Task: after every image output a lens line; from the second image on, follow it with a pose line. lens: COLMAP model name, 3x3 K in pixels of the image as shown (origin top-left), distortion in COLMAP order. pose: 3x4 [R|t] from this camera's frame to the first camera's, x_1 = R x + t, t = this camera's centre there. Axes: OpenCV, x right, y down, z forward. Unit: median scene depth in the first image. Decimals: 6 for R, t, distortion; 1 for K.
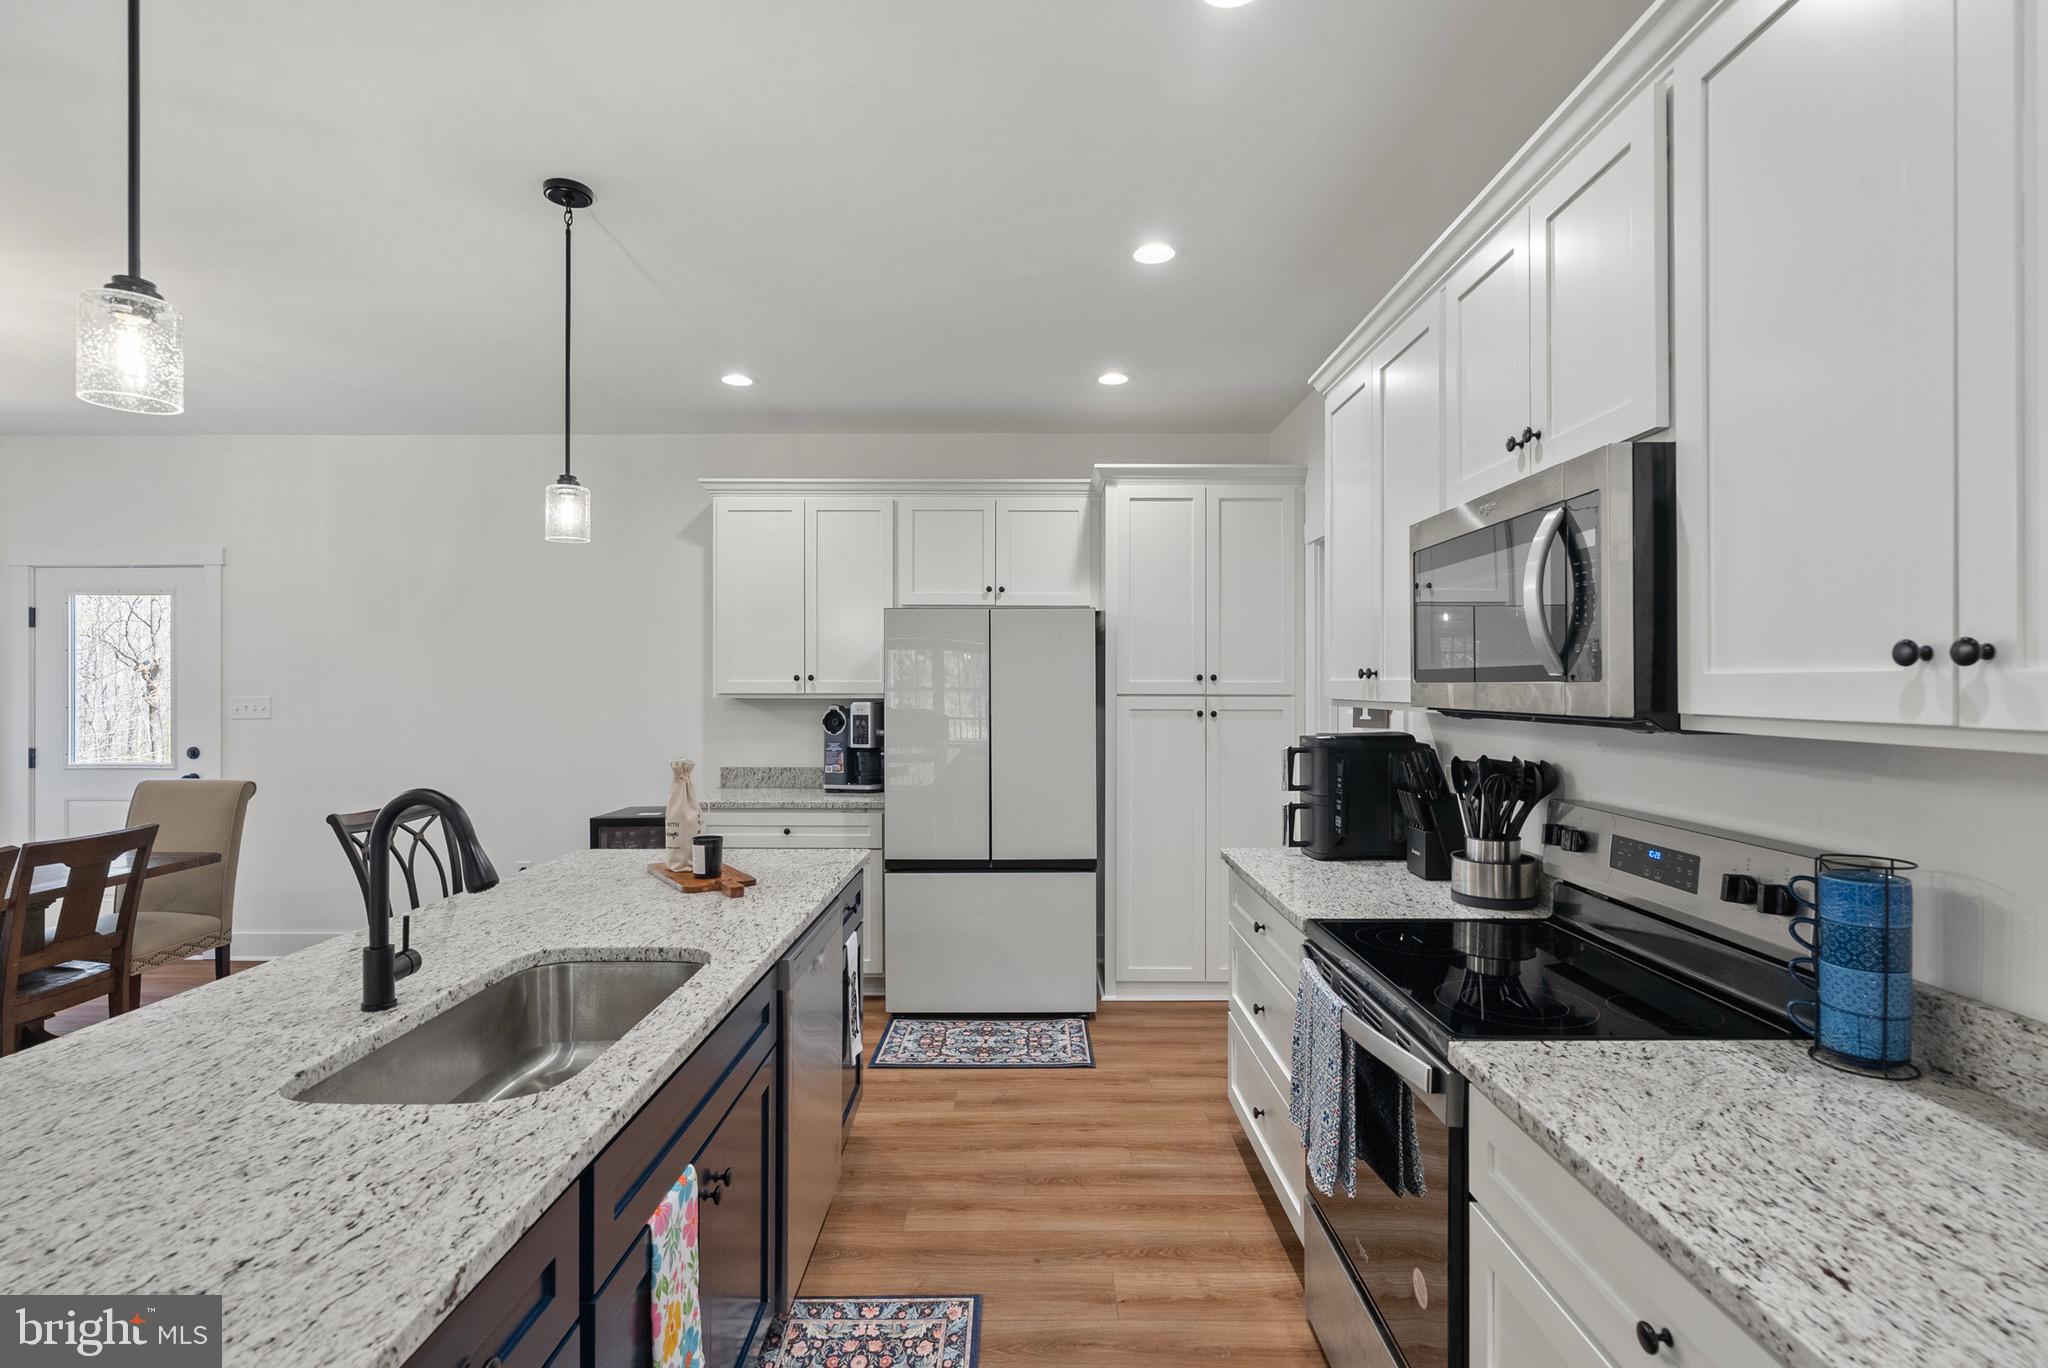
lens RADIAL K [[973.0, 0, 1029.2], [0, 973.0, 687.3], [0, 0, 1]] dist [-0.008345, 0.003293]
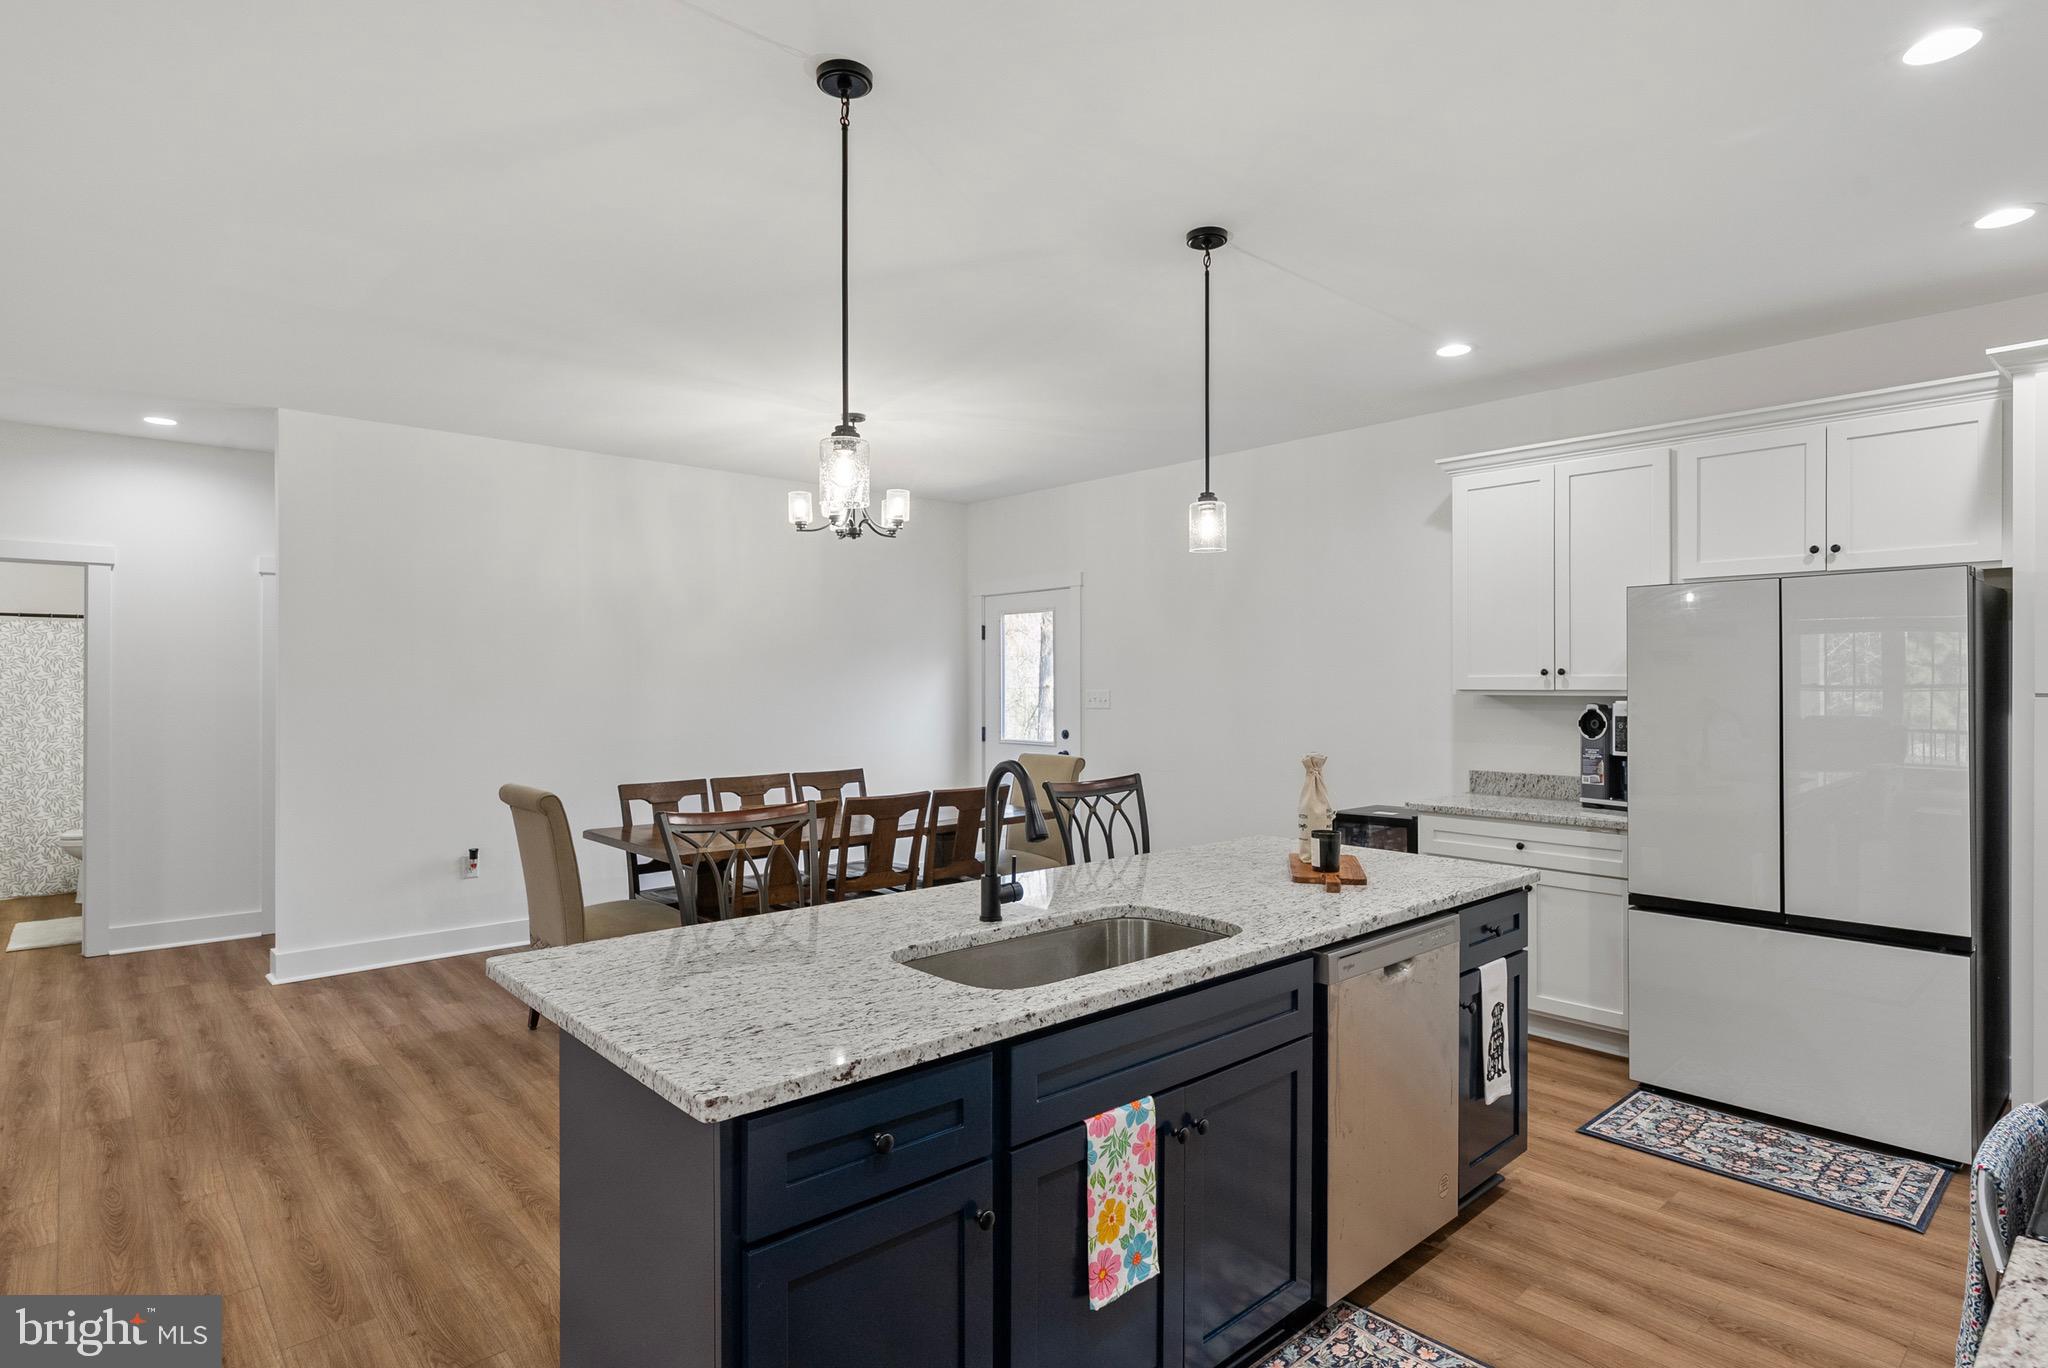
lens RADIAL K [[1073.7, 0, 1015.3], [0, 1073.7, 683.4], [0, 0, 1]] dist [-0.006504, 0.004449]
pose [[0.665572, 0.000354, -0.746334, 0.193889], [0.000324, 1.000000, 0.000764, -0.000573], [0.746334, -0.000751, 0.665571, 0.011599]]
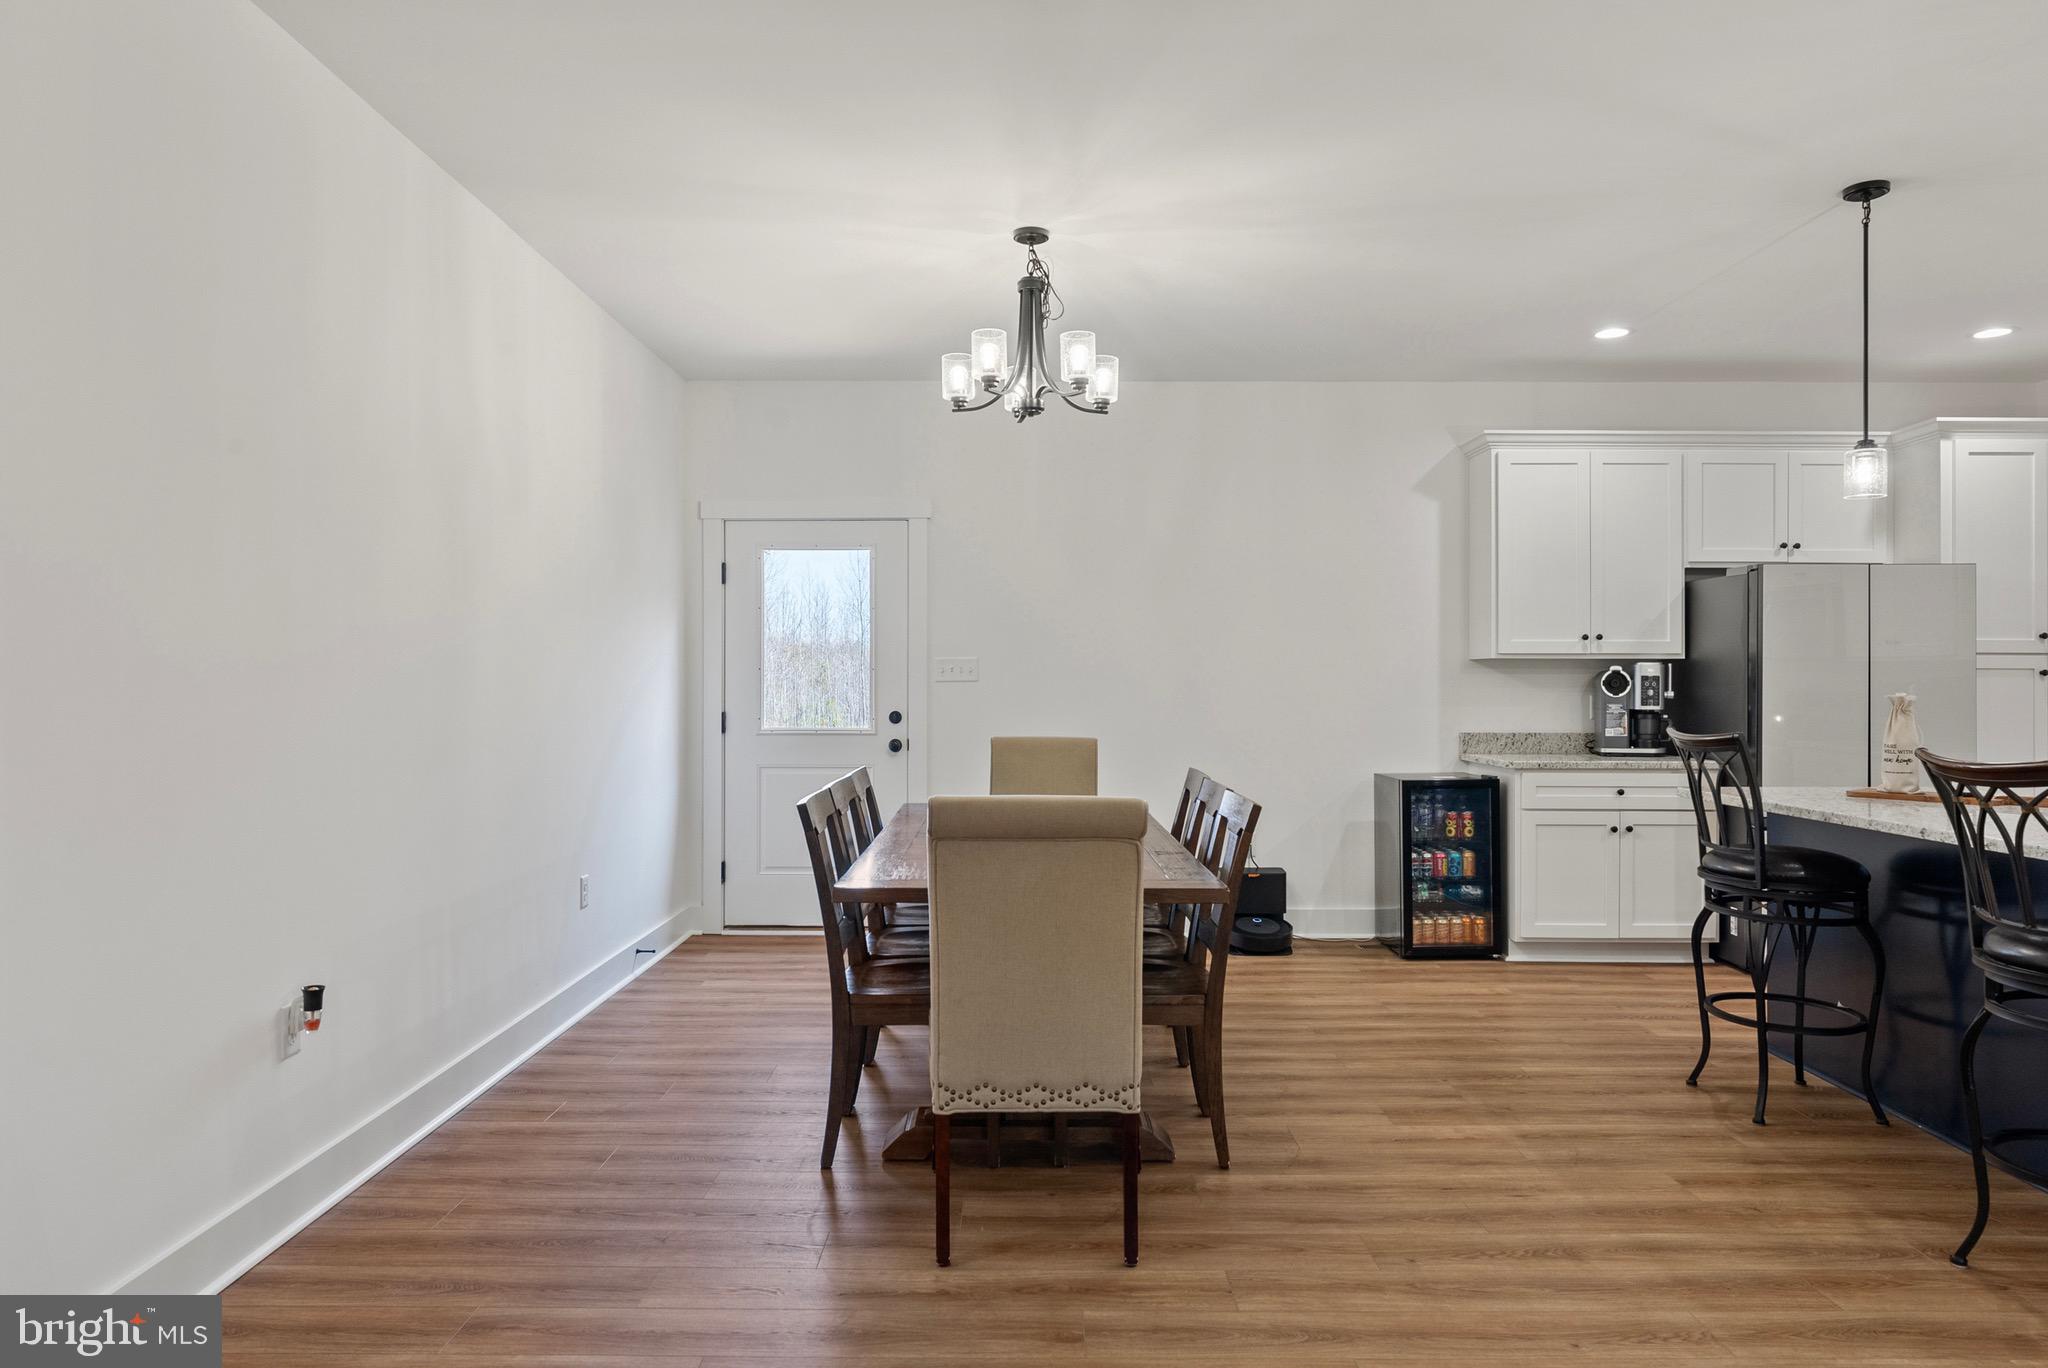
lens RADIAL K [[1283.1, 0, 1024.8], [0, 1283.1, 684.8], [0, 0, 1]] dist [-0.001934, -0.000206]
pose [[0.999998, 0.001548, 0.001250, -0.957239], [-0.001550, 0.999998, 0.001327, 0.044282], [-0.001248, -0.001329, 0.999998, -0.326720]]
